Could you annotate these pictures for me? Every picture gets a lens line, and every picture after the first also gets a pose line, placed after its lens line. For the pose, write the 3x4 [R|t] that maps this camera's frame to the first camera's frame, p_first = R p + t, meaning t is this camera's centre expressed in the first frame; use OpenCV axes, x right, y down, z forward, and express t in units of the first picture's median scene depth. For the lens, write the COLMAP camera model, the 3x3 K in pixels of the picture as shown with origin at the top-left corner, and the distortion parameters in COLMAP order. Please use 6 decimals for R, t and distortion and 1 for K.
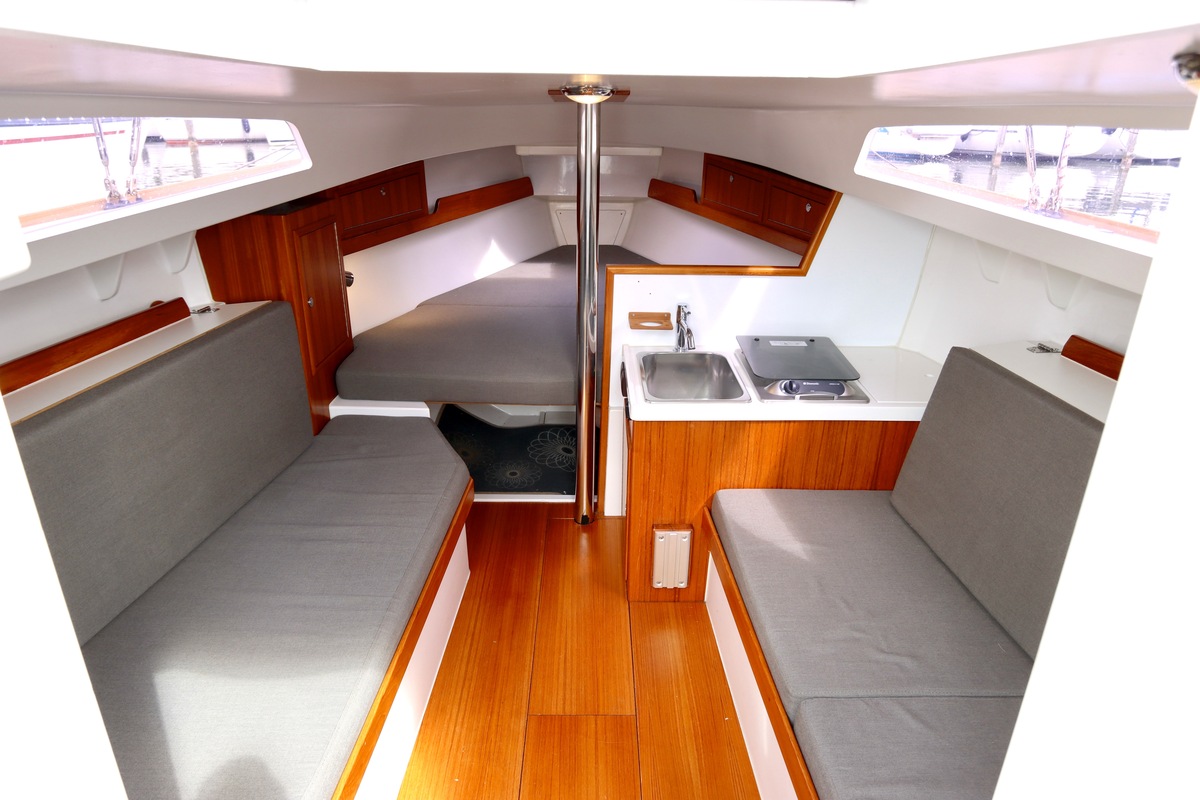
lens RADIAL K [[711.0, 0, 601.6], [0, 711.0, 392.8], [0, 0, 1]] dist [-0.020388, 0.011625]
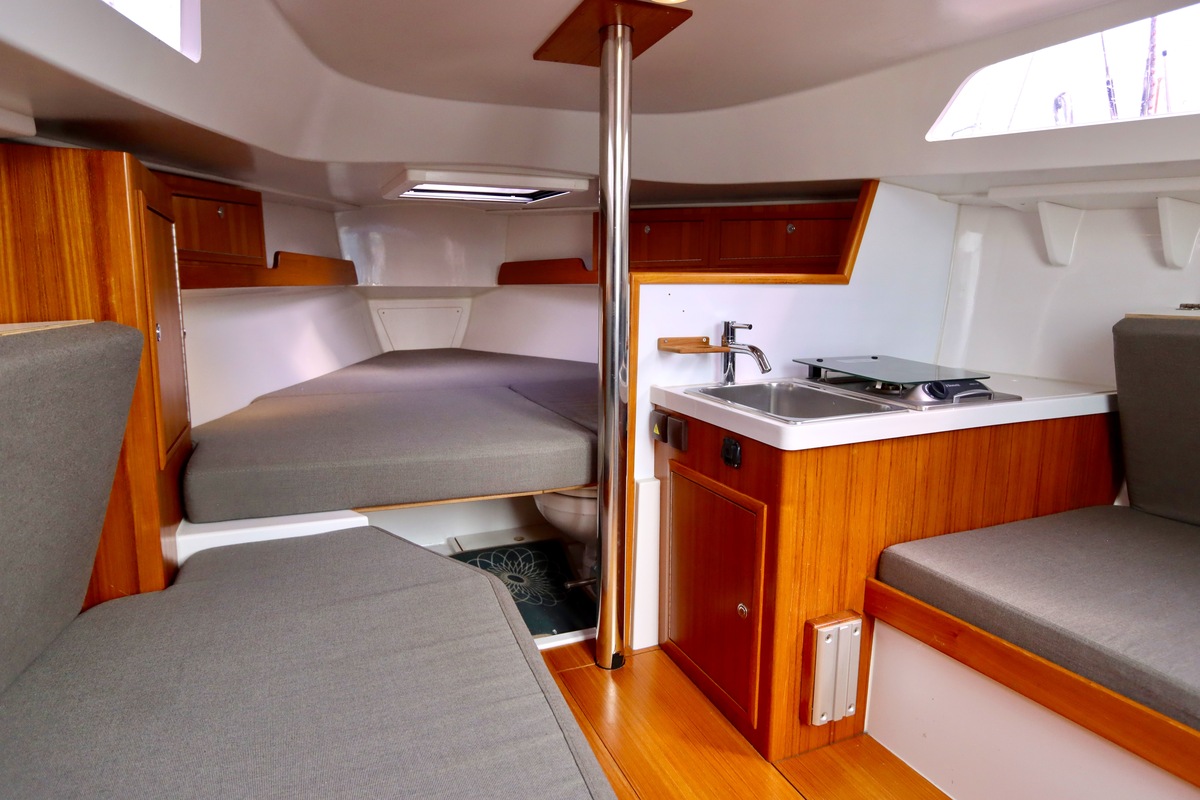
lens RADIAL K [[718.0, 0, 600.4], [0, 718.0, 393.9], [0, 0, 1]] dist [-0.015016, 0.001019]
pose [[0.919902, -0.072324, 0.385421, -0.321266], [0.158619, 0.967479, -0.197037, 0.080237], [-0.358636, 0.242390, 0.901458, 0.409608]]
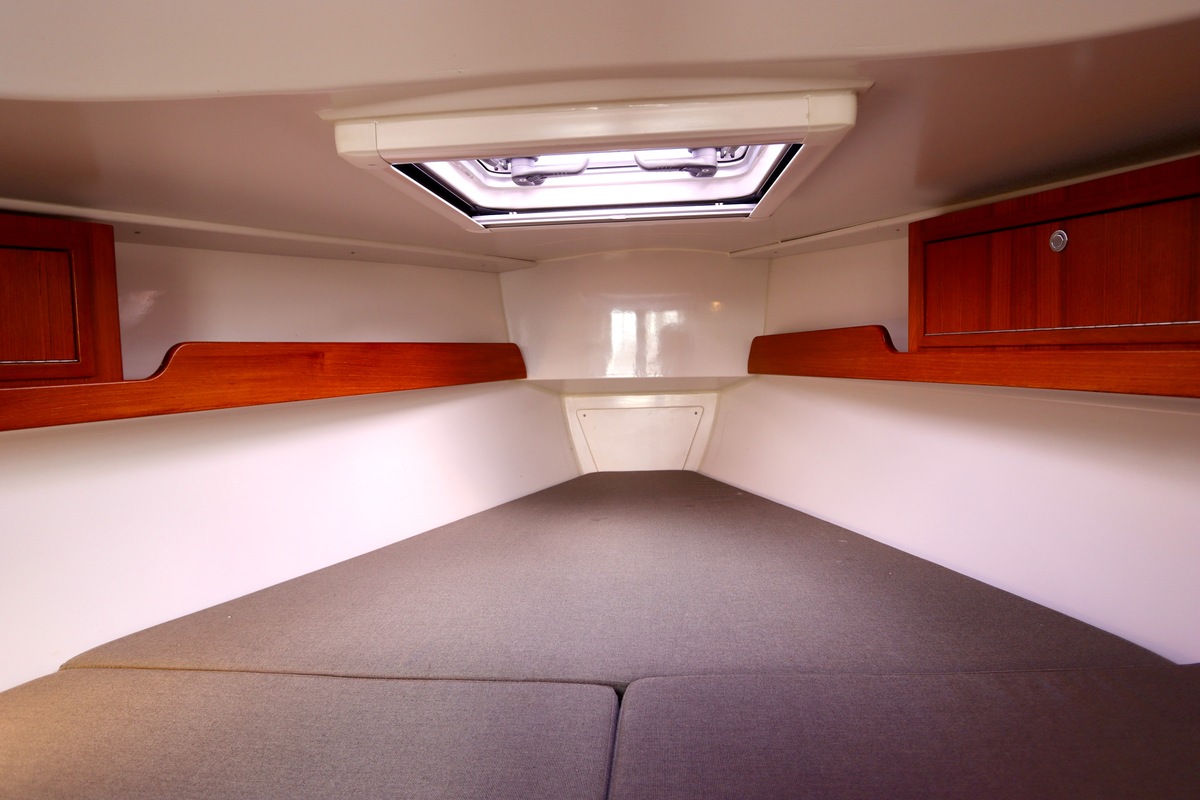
lens RADIAL K [[678.3, 0, 598.7], [0, 678.3, 387.0], [0, 0, 1]] dist [-0.021627, 0.001178]
pose [[0.994382, -0.036222, -0.099459, 0.012883], [0.001327, 0.943820, -0.330457, -0.209097], [0.105841, 0.328469, 0.938566, 1.052094]]
